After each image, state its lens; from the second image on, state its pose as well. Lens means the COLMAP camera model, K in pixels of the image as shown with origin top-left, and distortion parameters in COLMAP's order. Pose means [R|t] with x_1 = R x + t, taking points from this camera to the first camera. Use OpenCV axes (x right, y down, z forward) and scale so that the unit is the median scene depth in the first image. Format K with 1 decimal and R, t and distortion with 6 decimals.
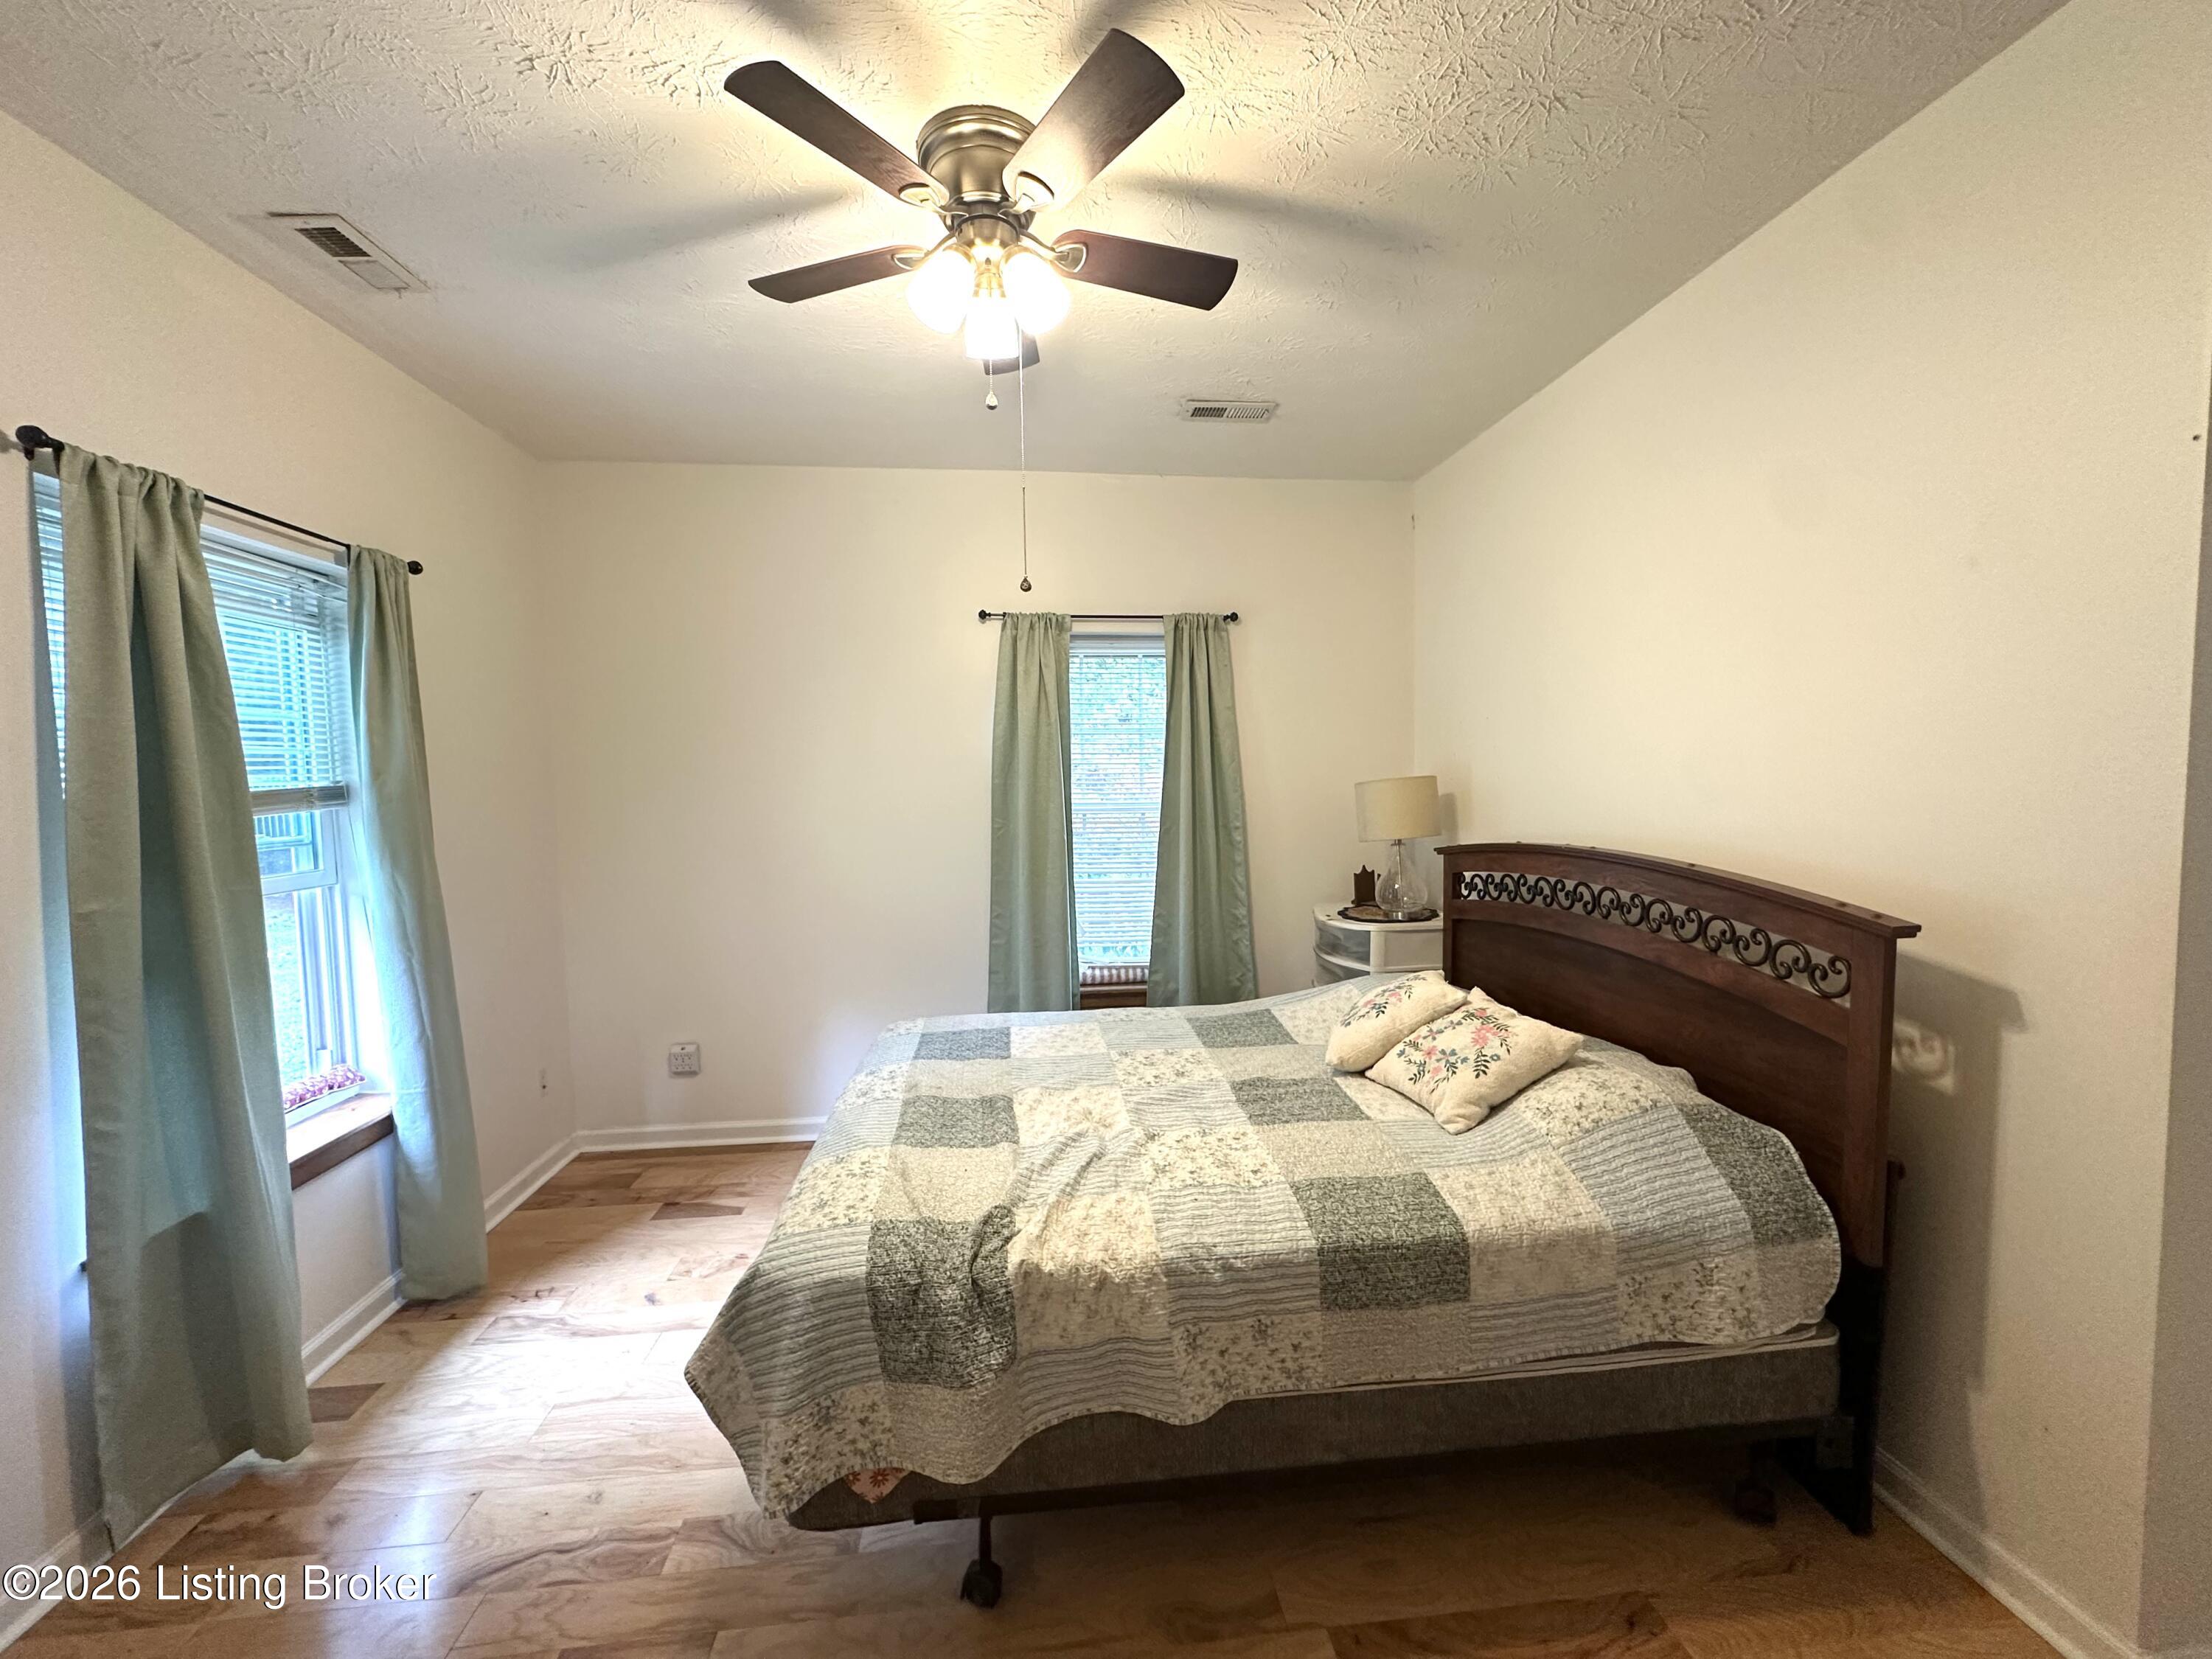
lens RADIAL K [[878.9, 0, 1110.6], [0, 878.9, 828.0], [0, 0, 1]] dist [-0.003505, -0.000341]
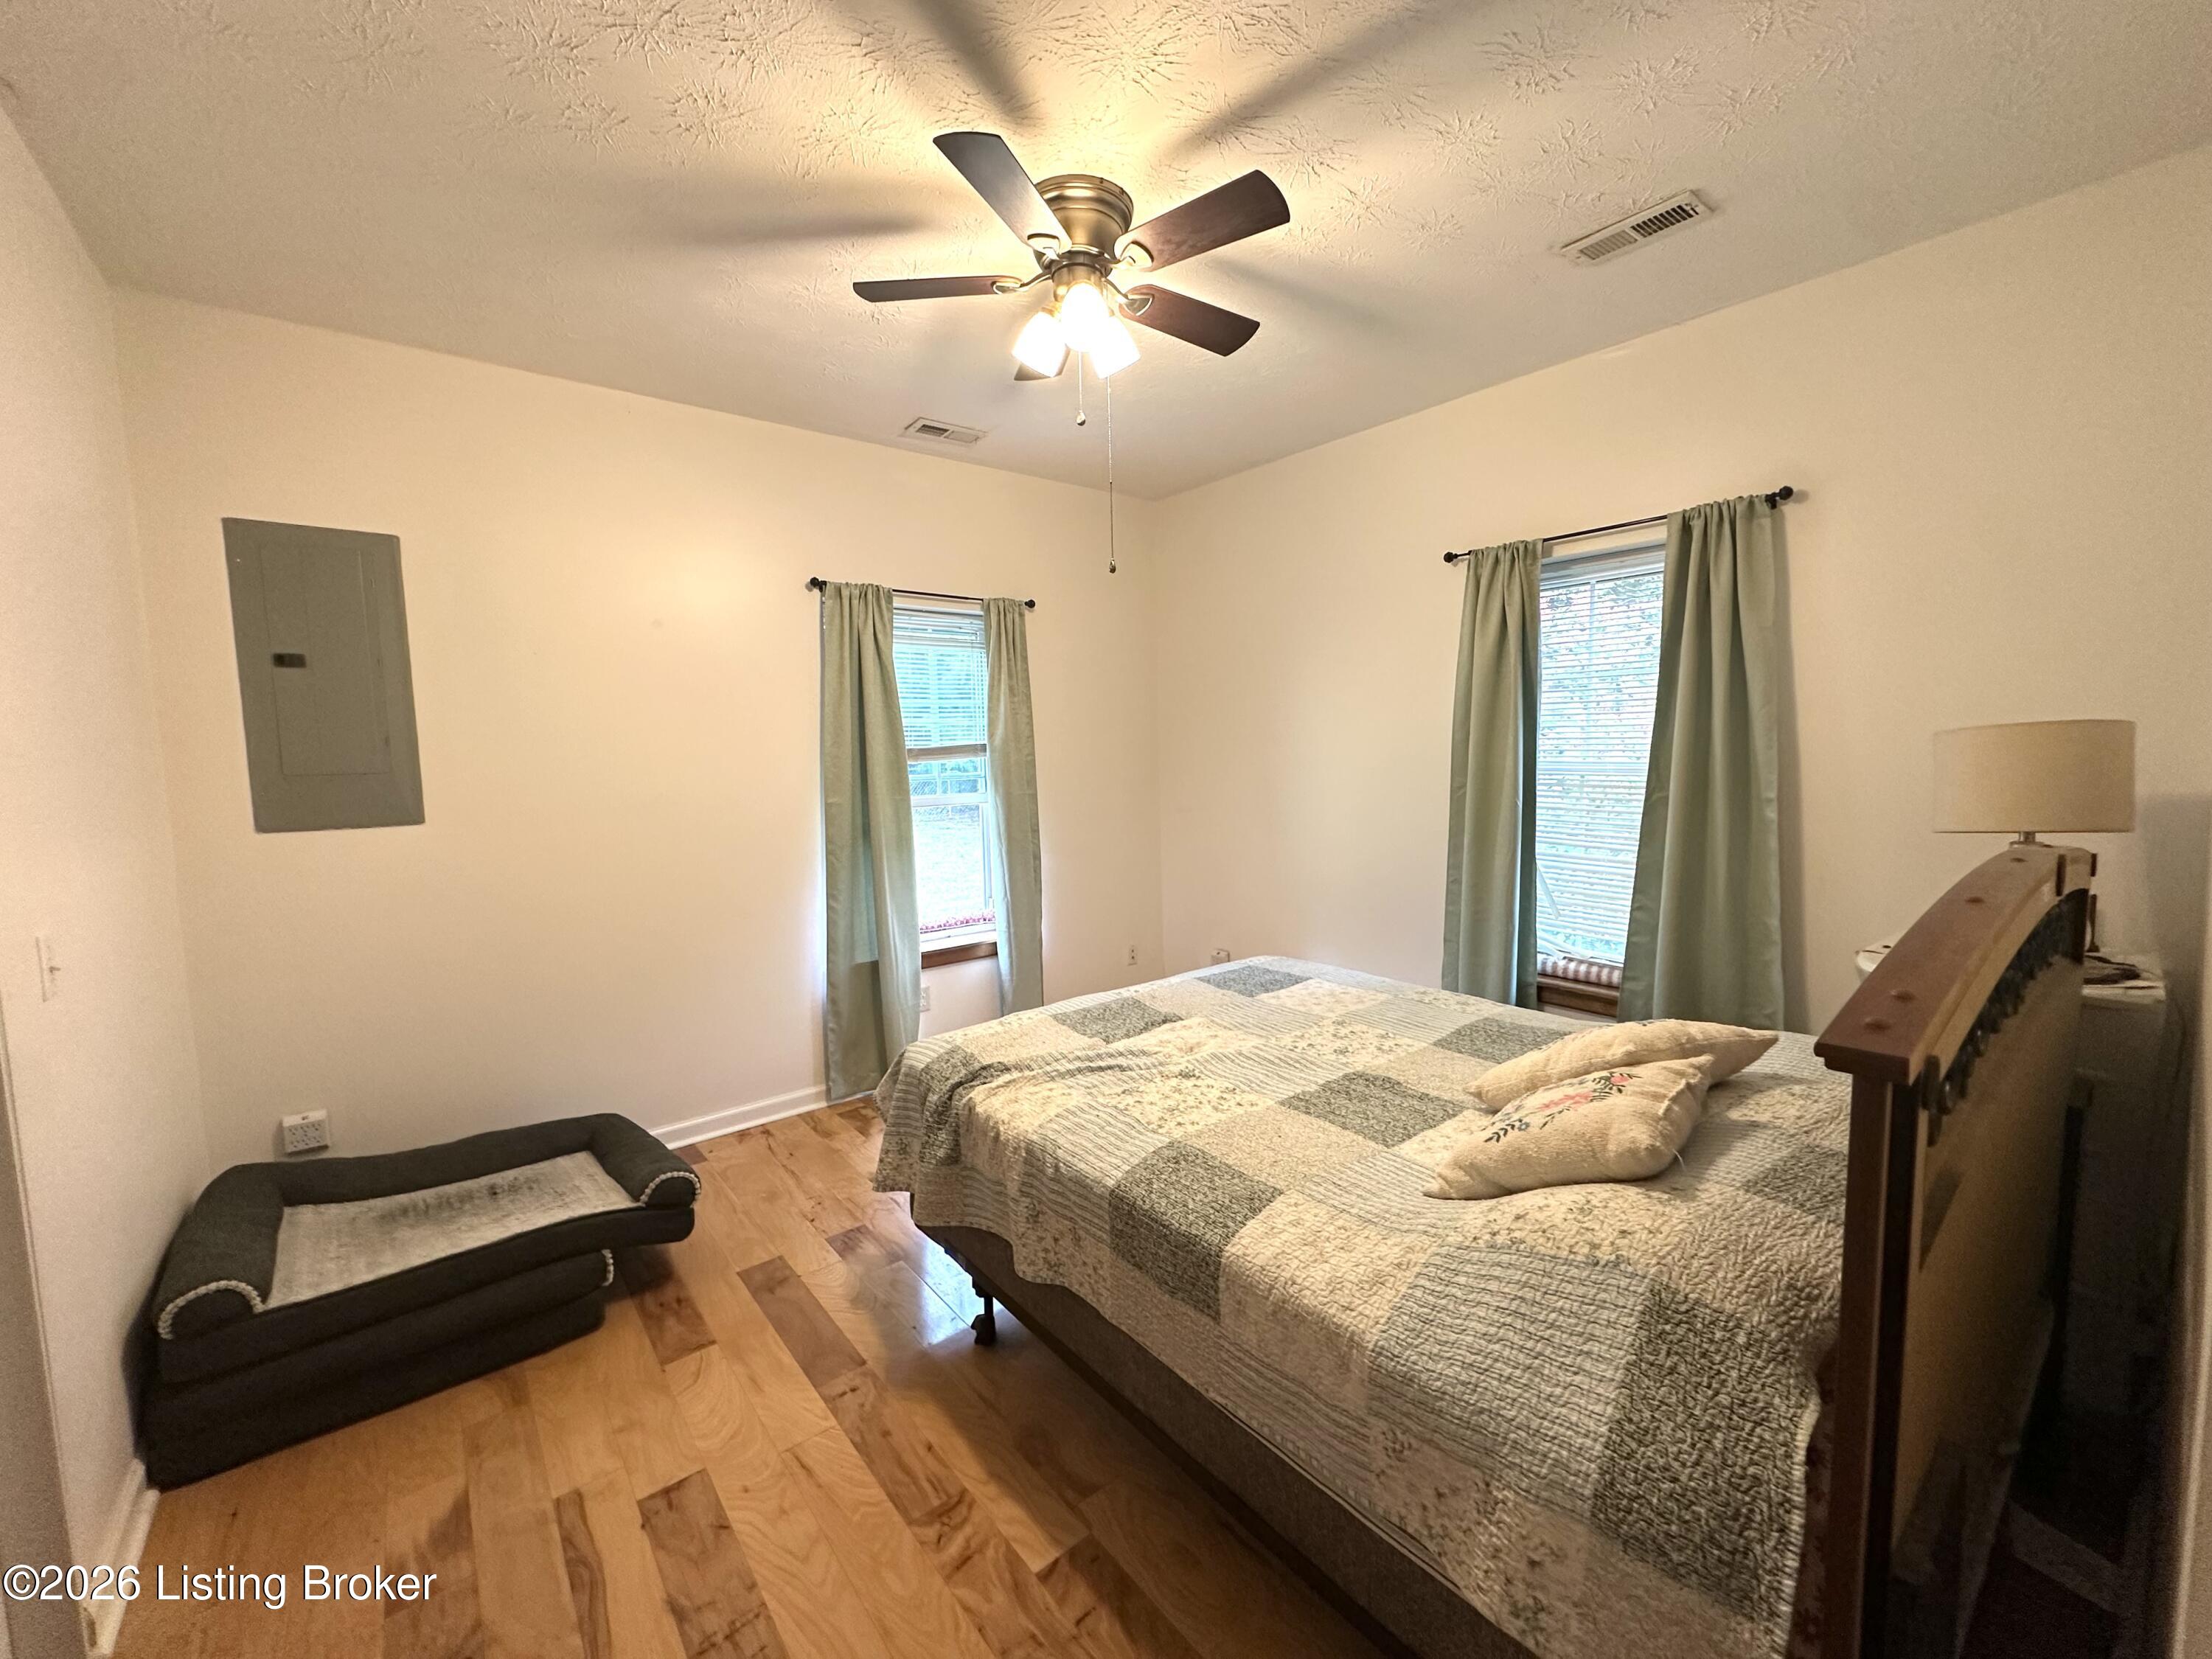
lens RADIAL K [[878.9, 0, 1110.6], [0, 878.9, 828.0], [0, 0, 1]] dist [-0.003505, -0.000341]
pose [[0.542948, 0.078615, -0.836078, 0.770866], [-0.038133, 0.996889, 0.068973, -0.012342], [0.838900, -0.005566, 0.544257, 0.316018]]
